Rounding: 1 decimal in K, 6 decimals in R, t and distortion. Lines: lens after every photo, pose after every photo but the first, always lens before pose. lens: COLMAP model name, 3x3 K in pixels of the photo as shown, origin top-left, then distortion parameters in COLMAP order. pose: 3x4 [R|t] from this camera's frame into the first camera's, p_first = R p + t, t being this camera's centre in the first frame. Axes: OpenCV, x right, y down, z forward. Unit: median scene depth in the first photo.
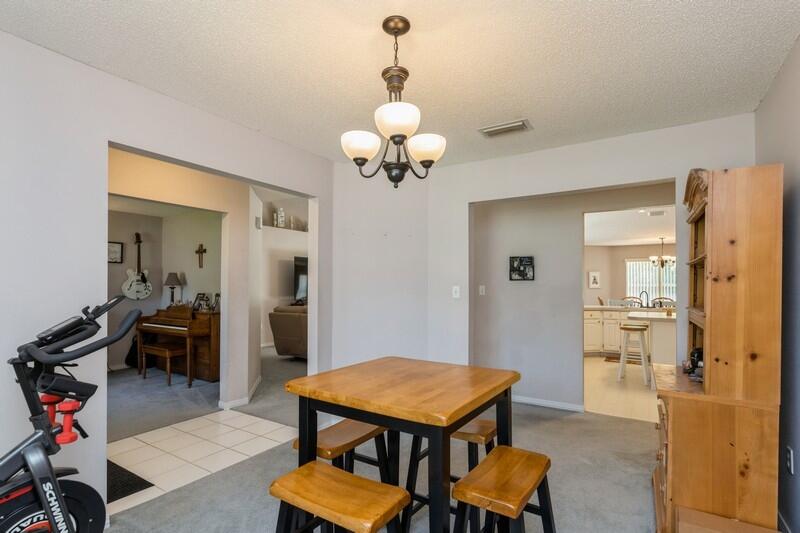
lens RADIAL K [[396.3, 0, 394.5], [0, 396.3, 282.7], [0, 0, 1]] dist [-0.025704, 0.000530]
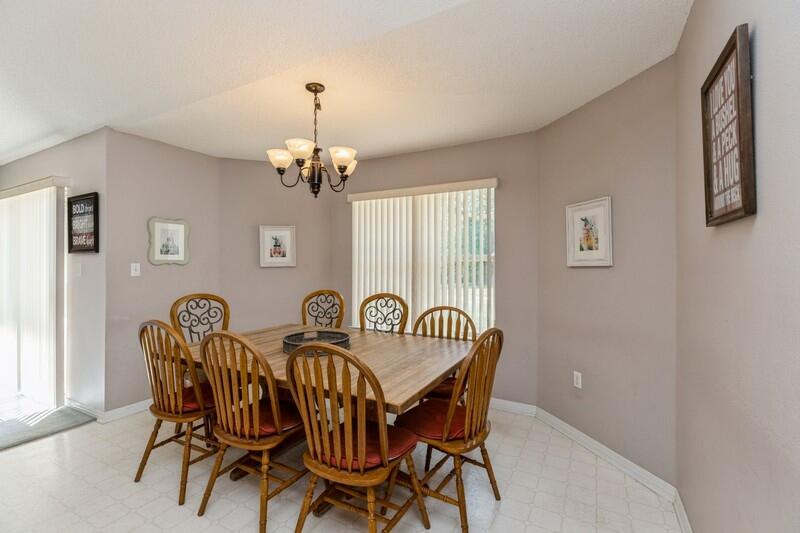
lens RADIAL K [[361.8, 0, 391.0], [0, 361.8, 261.4], [0, 0, 1]] dist [0.008442, -0.001327]
pose [[0.997381, -0.005921, 0.072085, 0.715955], [0.005725, 0.999979, 0.002925, 0.009365], [-0.072100, -0.002505, 0.997394, 0.735562]]
